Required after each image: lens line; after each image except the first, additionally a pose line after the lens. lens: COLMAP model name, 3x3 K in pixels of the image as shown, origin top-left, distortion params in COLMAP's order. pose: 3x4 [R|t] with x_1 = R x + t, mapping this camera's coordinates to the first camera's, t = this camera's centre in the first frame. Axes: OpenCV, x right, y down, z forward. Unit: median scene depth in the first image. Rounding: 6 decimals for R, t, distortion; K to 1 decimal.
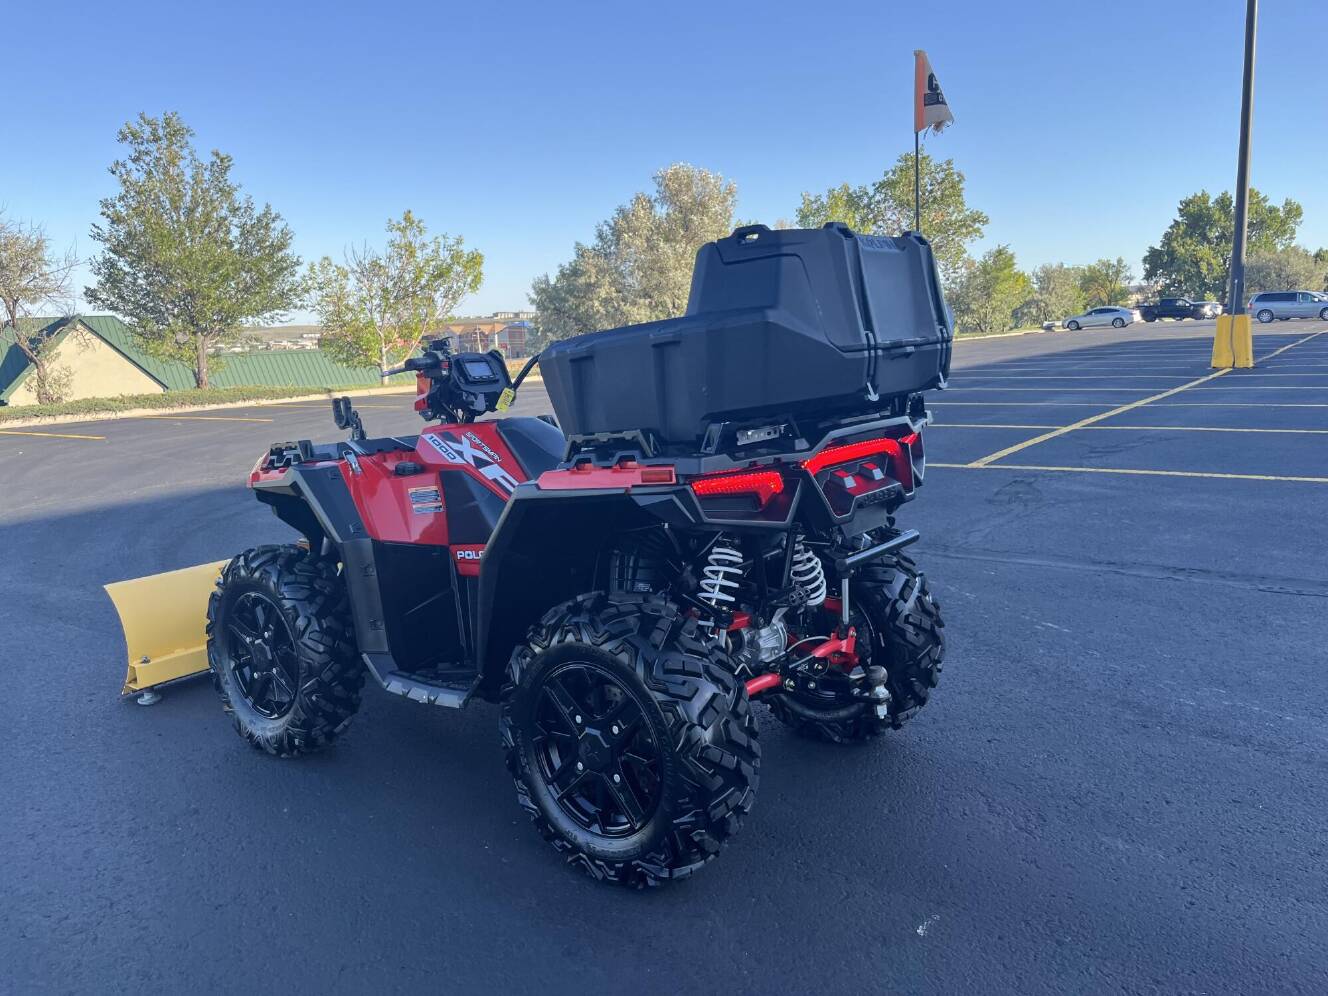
lens RADIAL K [[1014.2, 0, 655.7], [0, 1014.2, 497.5], [0, 0, 1]] dist [0.064767, -0.097670]
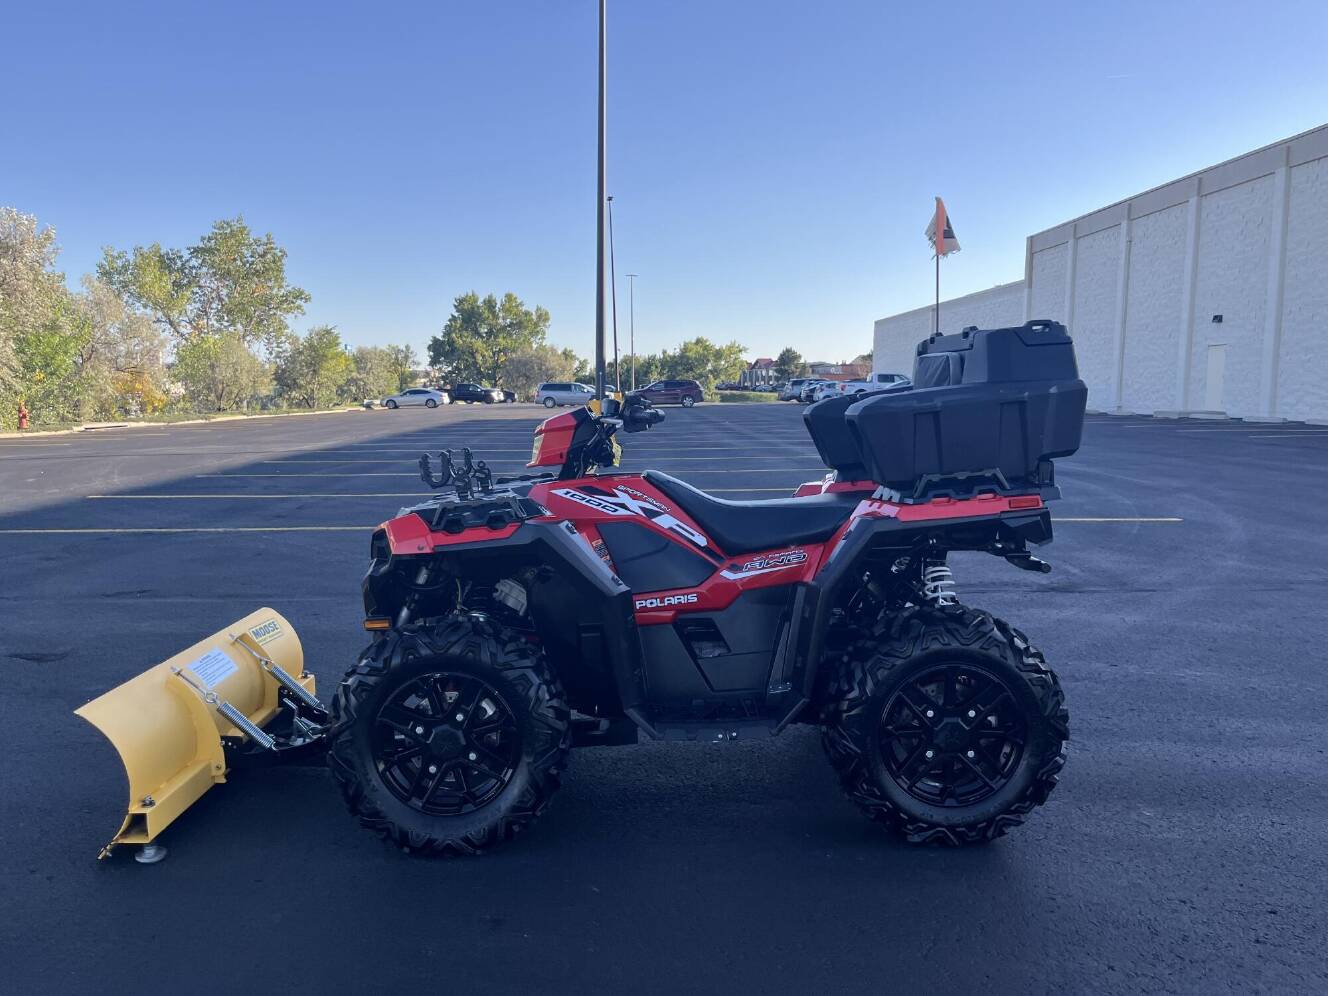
lens RADIAL K [[995.1, 0, 675.2], [0, 995.1, 523.9], [0, 0, 1]] dist [0.074845, -0.102075]
pose [[0.777150, -0.043965, 0.627777, -0.101289], [0.073058, 0.997115, -0.020611, -0.000068], [-0.625060, 0.061883, 0.778120, 0.024637]]
